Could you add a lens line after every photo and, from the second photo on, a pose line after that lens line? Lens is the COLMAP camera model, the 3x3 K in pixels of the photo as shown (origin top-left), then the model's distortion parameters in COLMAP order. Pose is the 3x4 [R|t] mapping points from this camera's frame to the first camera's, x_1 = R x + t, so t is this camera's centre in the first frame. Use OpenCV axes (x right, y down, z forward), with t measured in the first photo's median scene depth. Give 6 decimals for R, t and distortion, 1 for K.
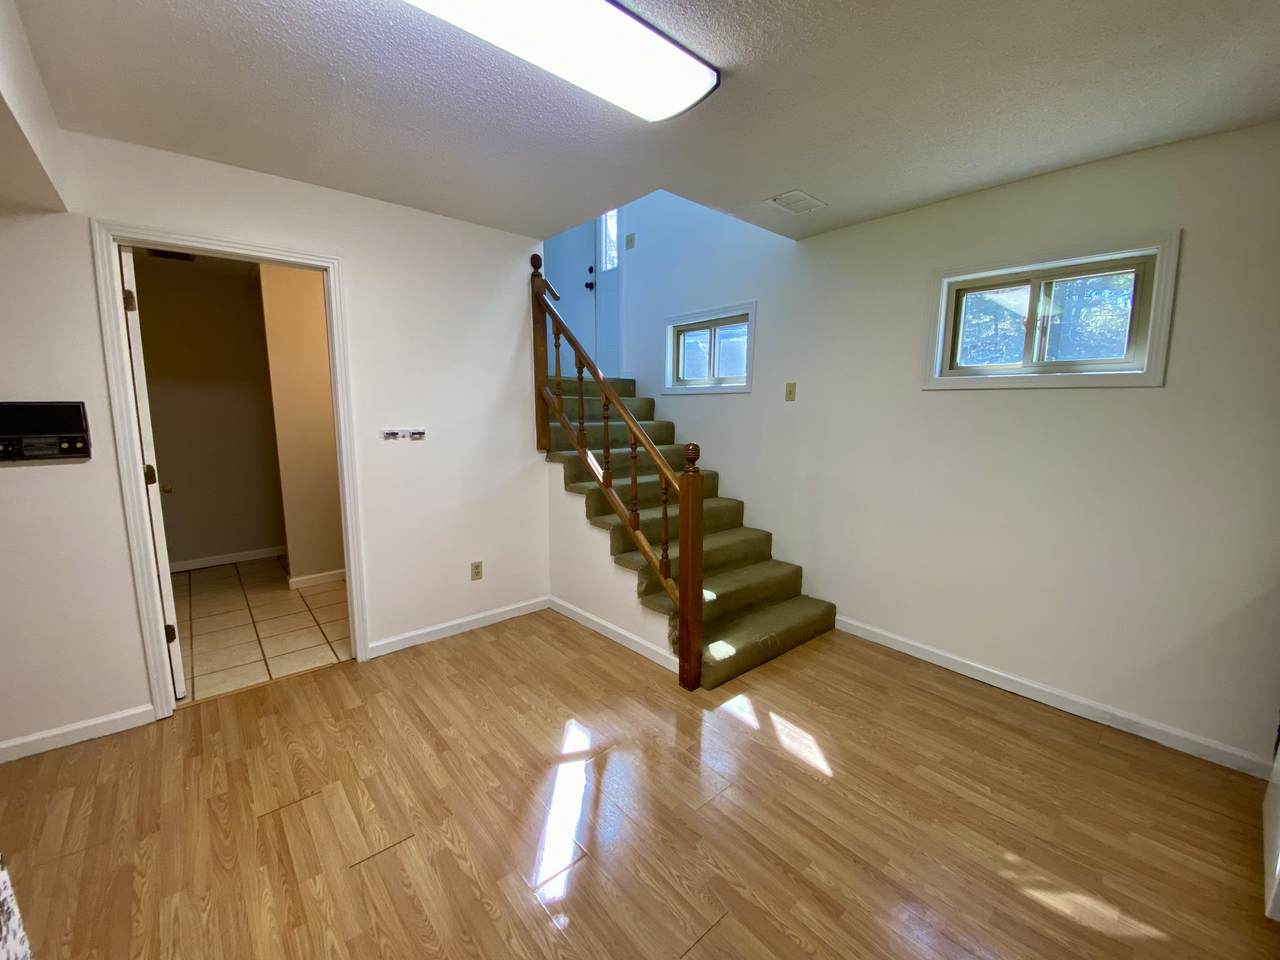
lens RADIAL K [[521.6, 0, 642.6], [0, 521.6, 481.1], [0, 0, 1]] dist [-0.003187, -0.001439]
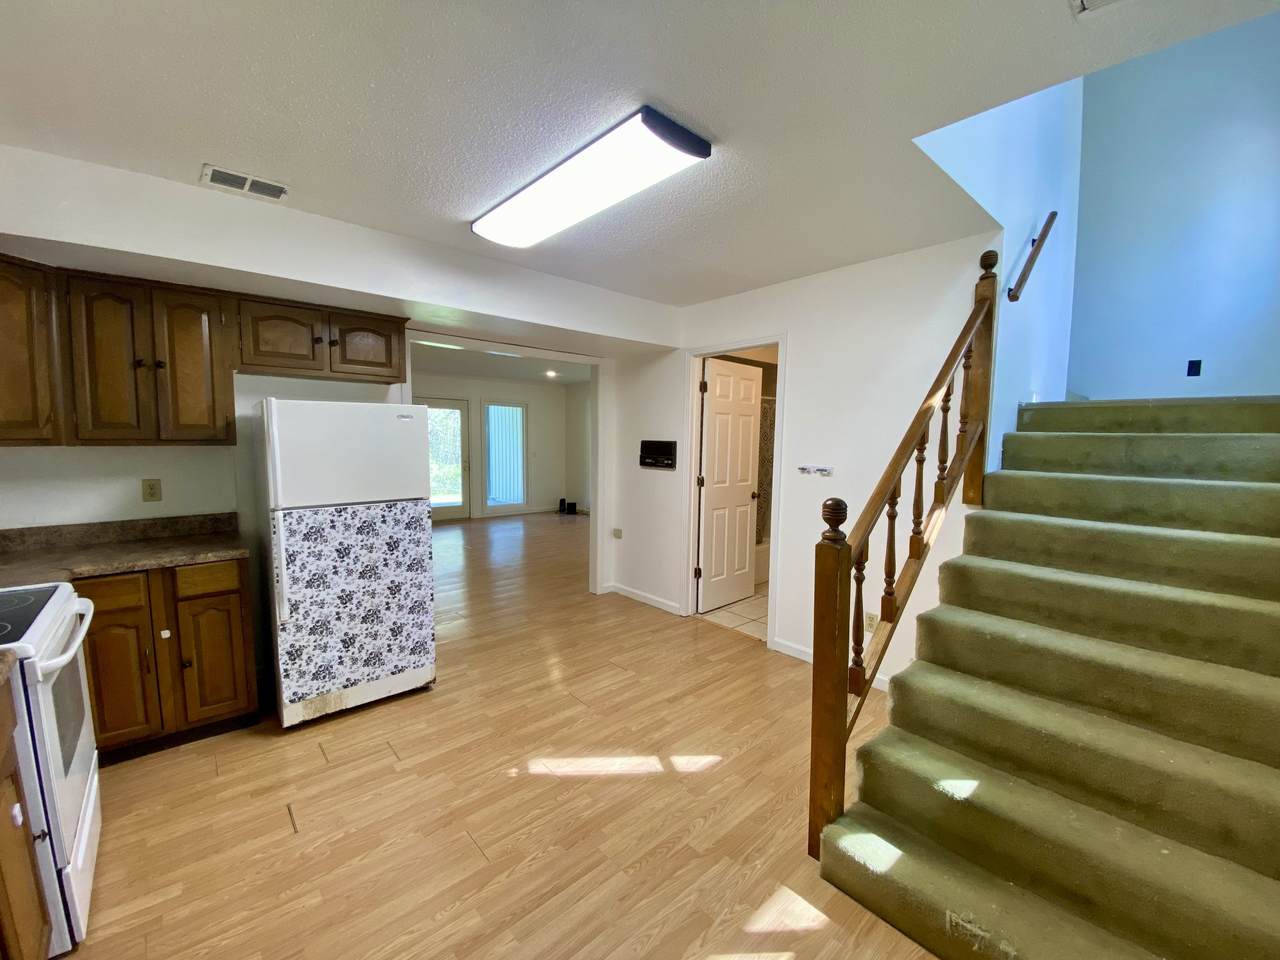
lens RADIAL K [[521.6, 0, 642.7], [0, 521.6, 478.7], [0, 0, 1]] dist [-0.003187, -0.001439]
pose [[0.008744, 0.075729, -0.997090, 0.942052], [-0.160123, 0.984367, 0.073358, -0.134421], [0.987058, 0.159016, 0.020733, 0.859227]]
